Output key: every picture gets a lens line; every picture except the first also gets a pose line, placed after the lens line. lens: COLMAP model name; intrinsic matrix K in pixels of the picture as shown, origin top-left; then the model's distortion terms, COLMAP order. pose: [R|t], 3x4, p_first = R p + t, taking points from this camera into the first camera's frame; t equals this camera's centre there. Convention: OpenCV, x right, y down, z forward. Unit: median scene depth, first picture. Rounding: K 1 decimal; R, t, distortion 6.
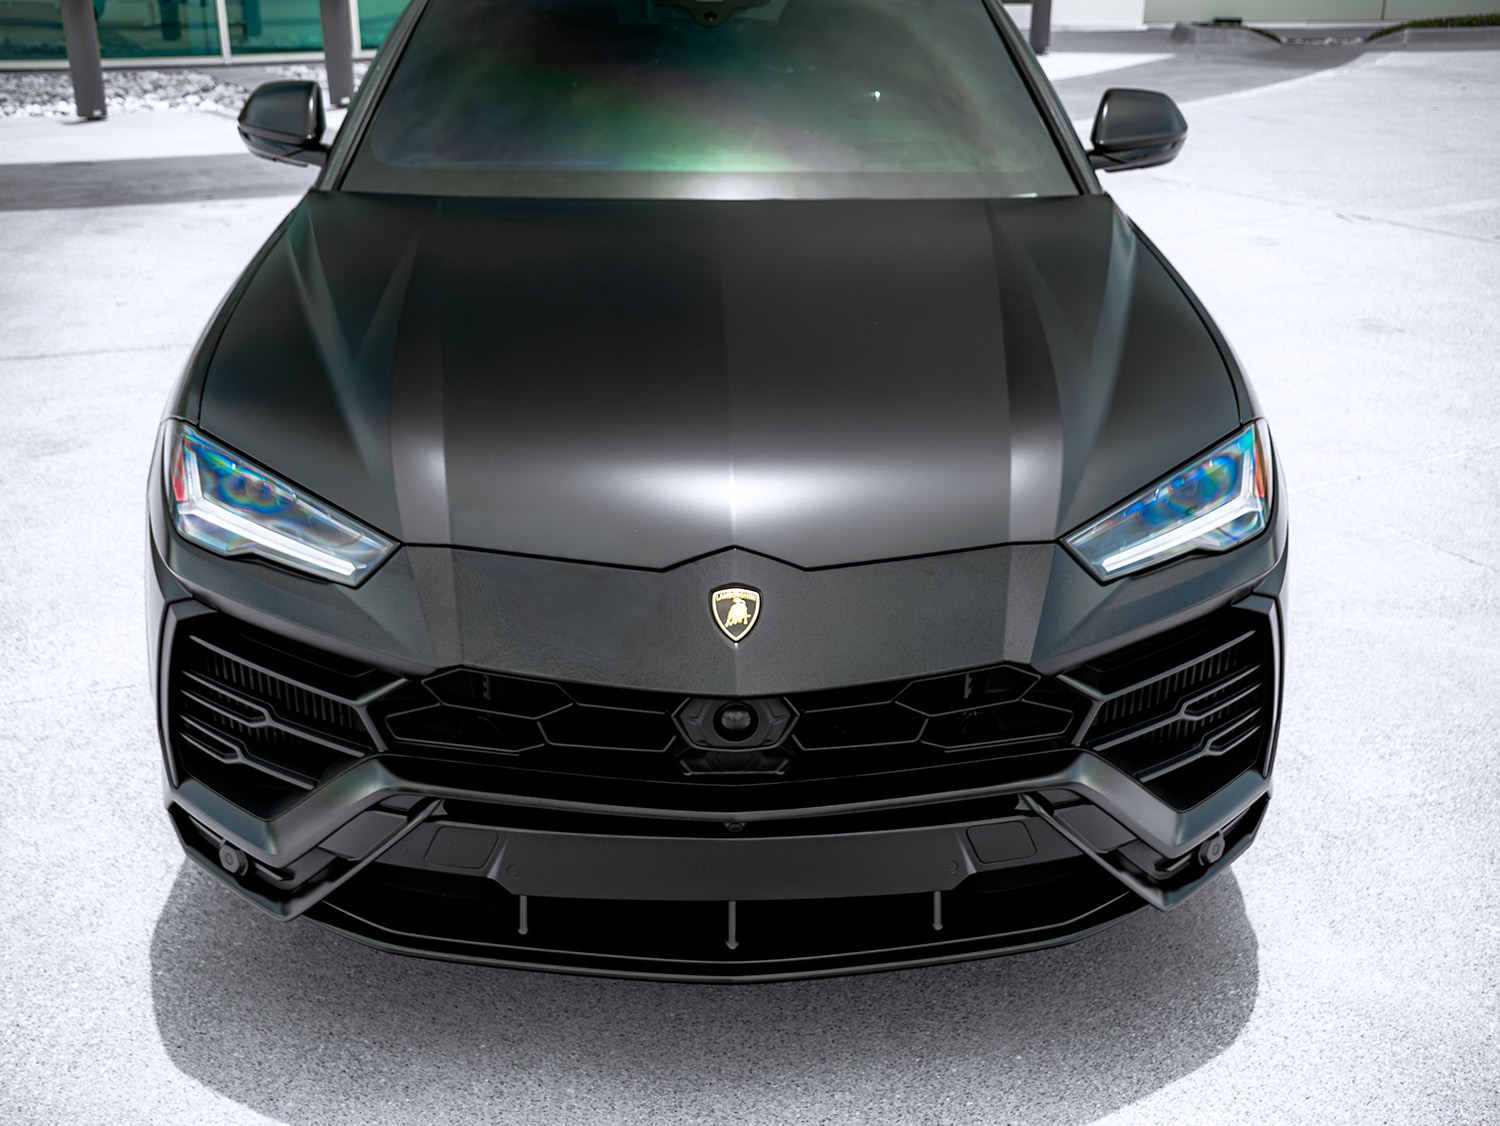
lens RADIAL K [[1755.9, 0, 750.7], [0, 1755.9, 592.0], [0, 0, 1]] dist [0.001653, 0.047636]
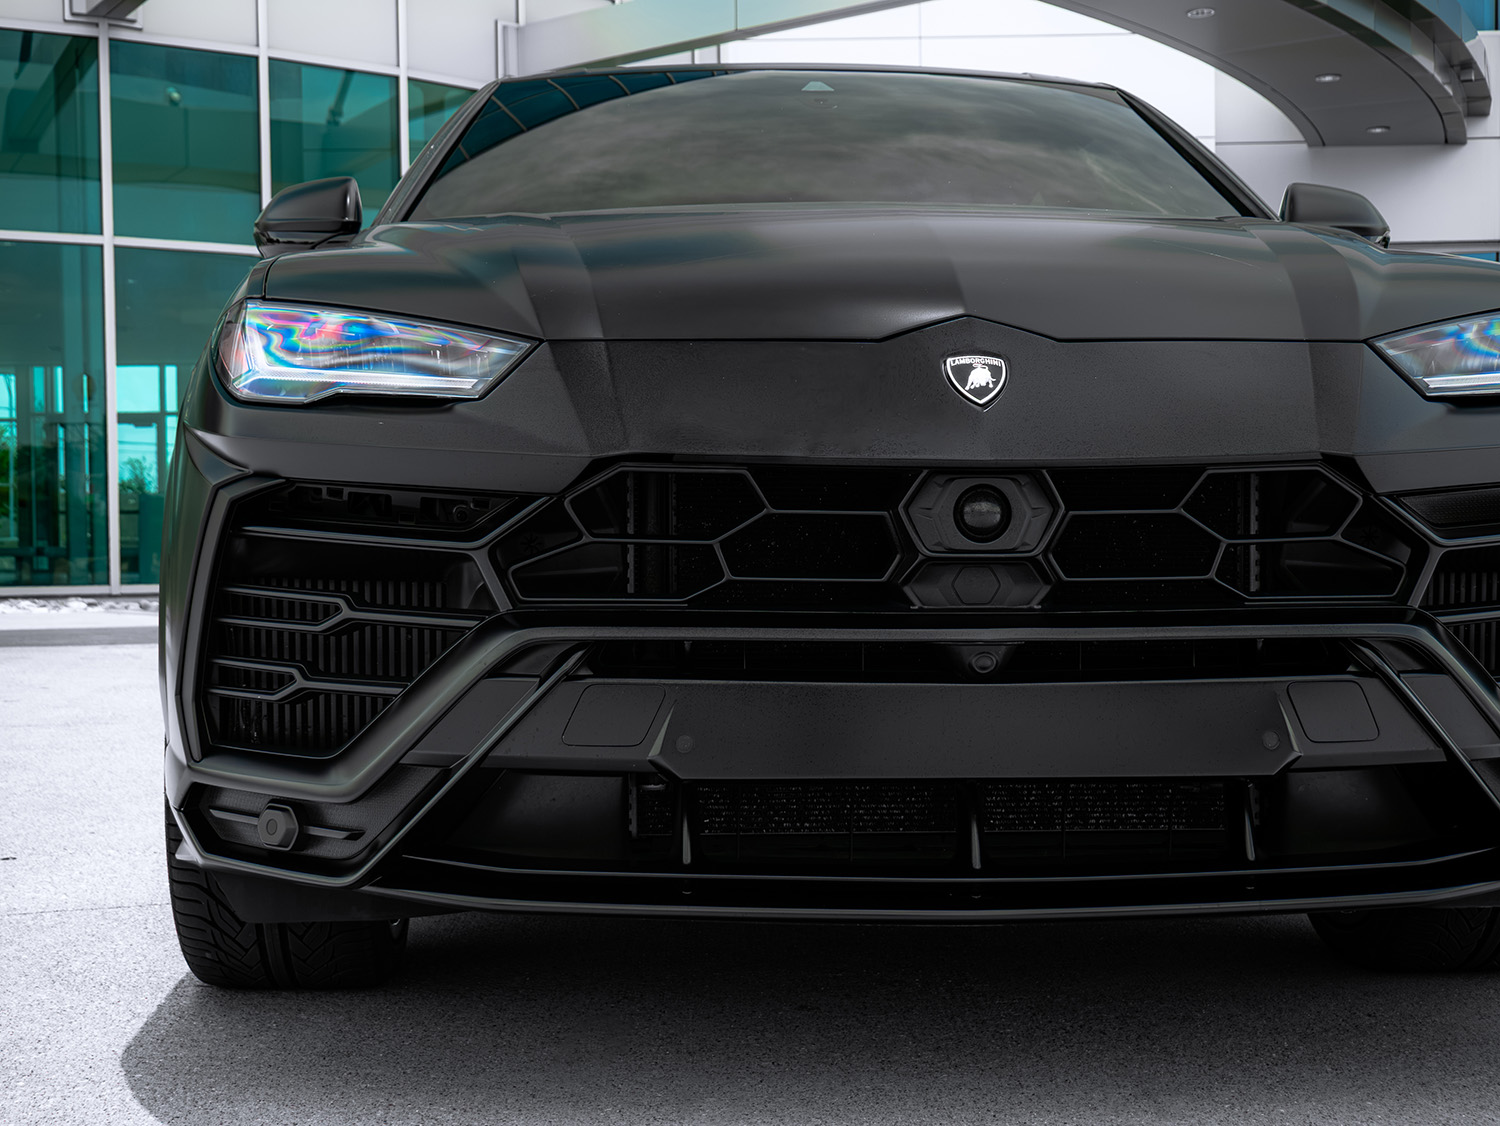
lens RADIAL K [[2204.8, 0, 750.0], [0, 2204.8, 563.0], [0, 0, 1]] dist [0.039880, -0.019753]
pose [[0.999777, -0.014565, 0.015301, -0.111951], [0.018913, 0.939794, -0.341219, 0.376247], [-0.009410, 0.341432, 0.939859, 0.094173]]
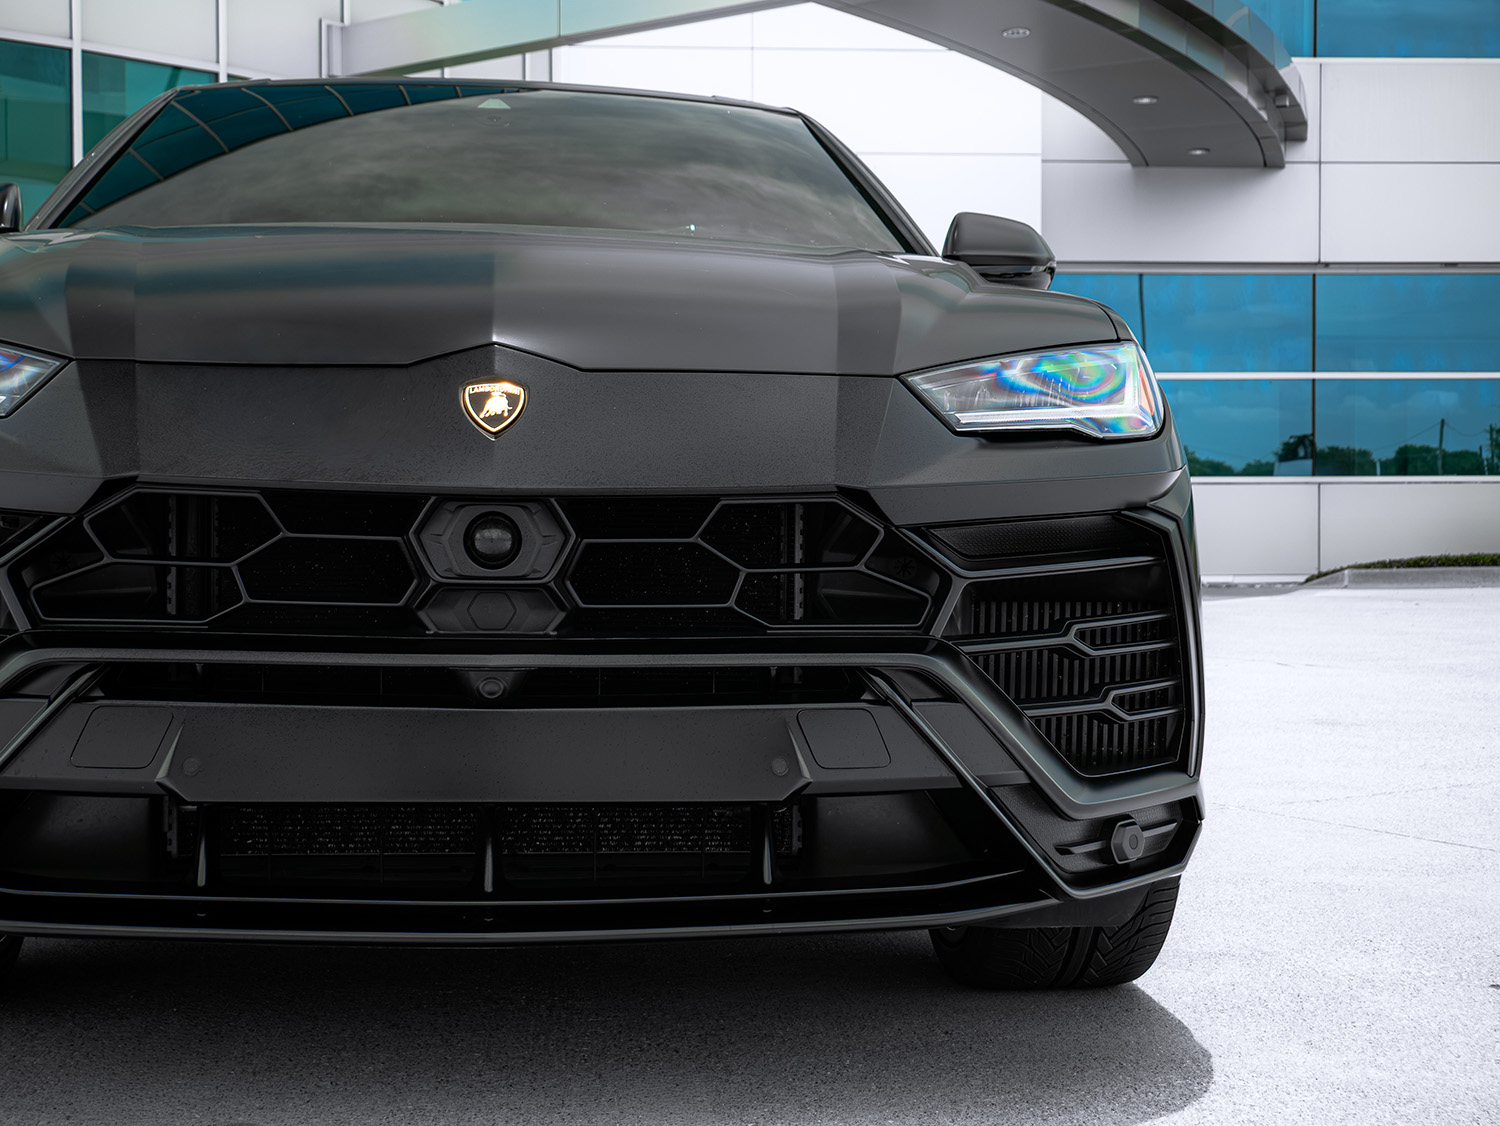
lens RADIAL K [[2204.8, 0, 750.0], [0, 2204.8, 563.0], [0, 0, 1]] dist [0.039880, -0.019753]
pose [[0.997318, -0.000922, 0.073189, 0.030055], [0.025950, 0.939421, -0.341783, 0.374469], [-0.068441, 0.342766, 0.936925, 0.076475]]
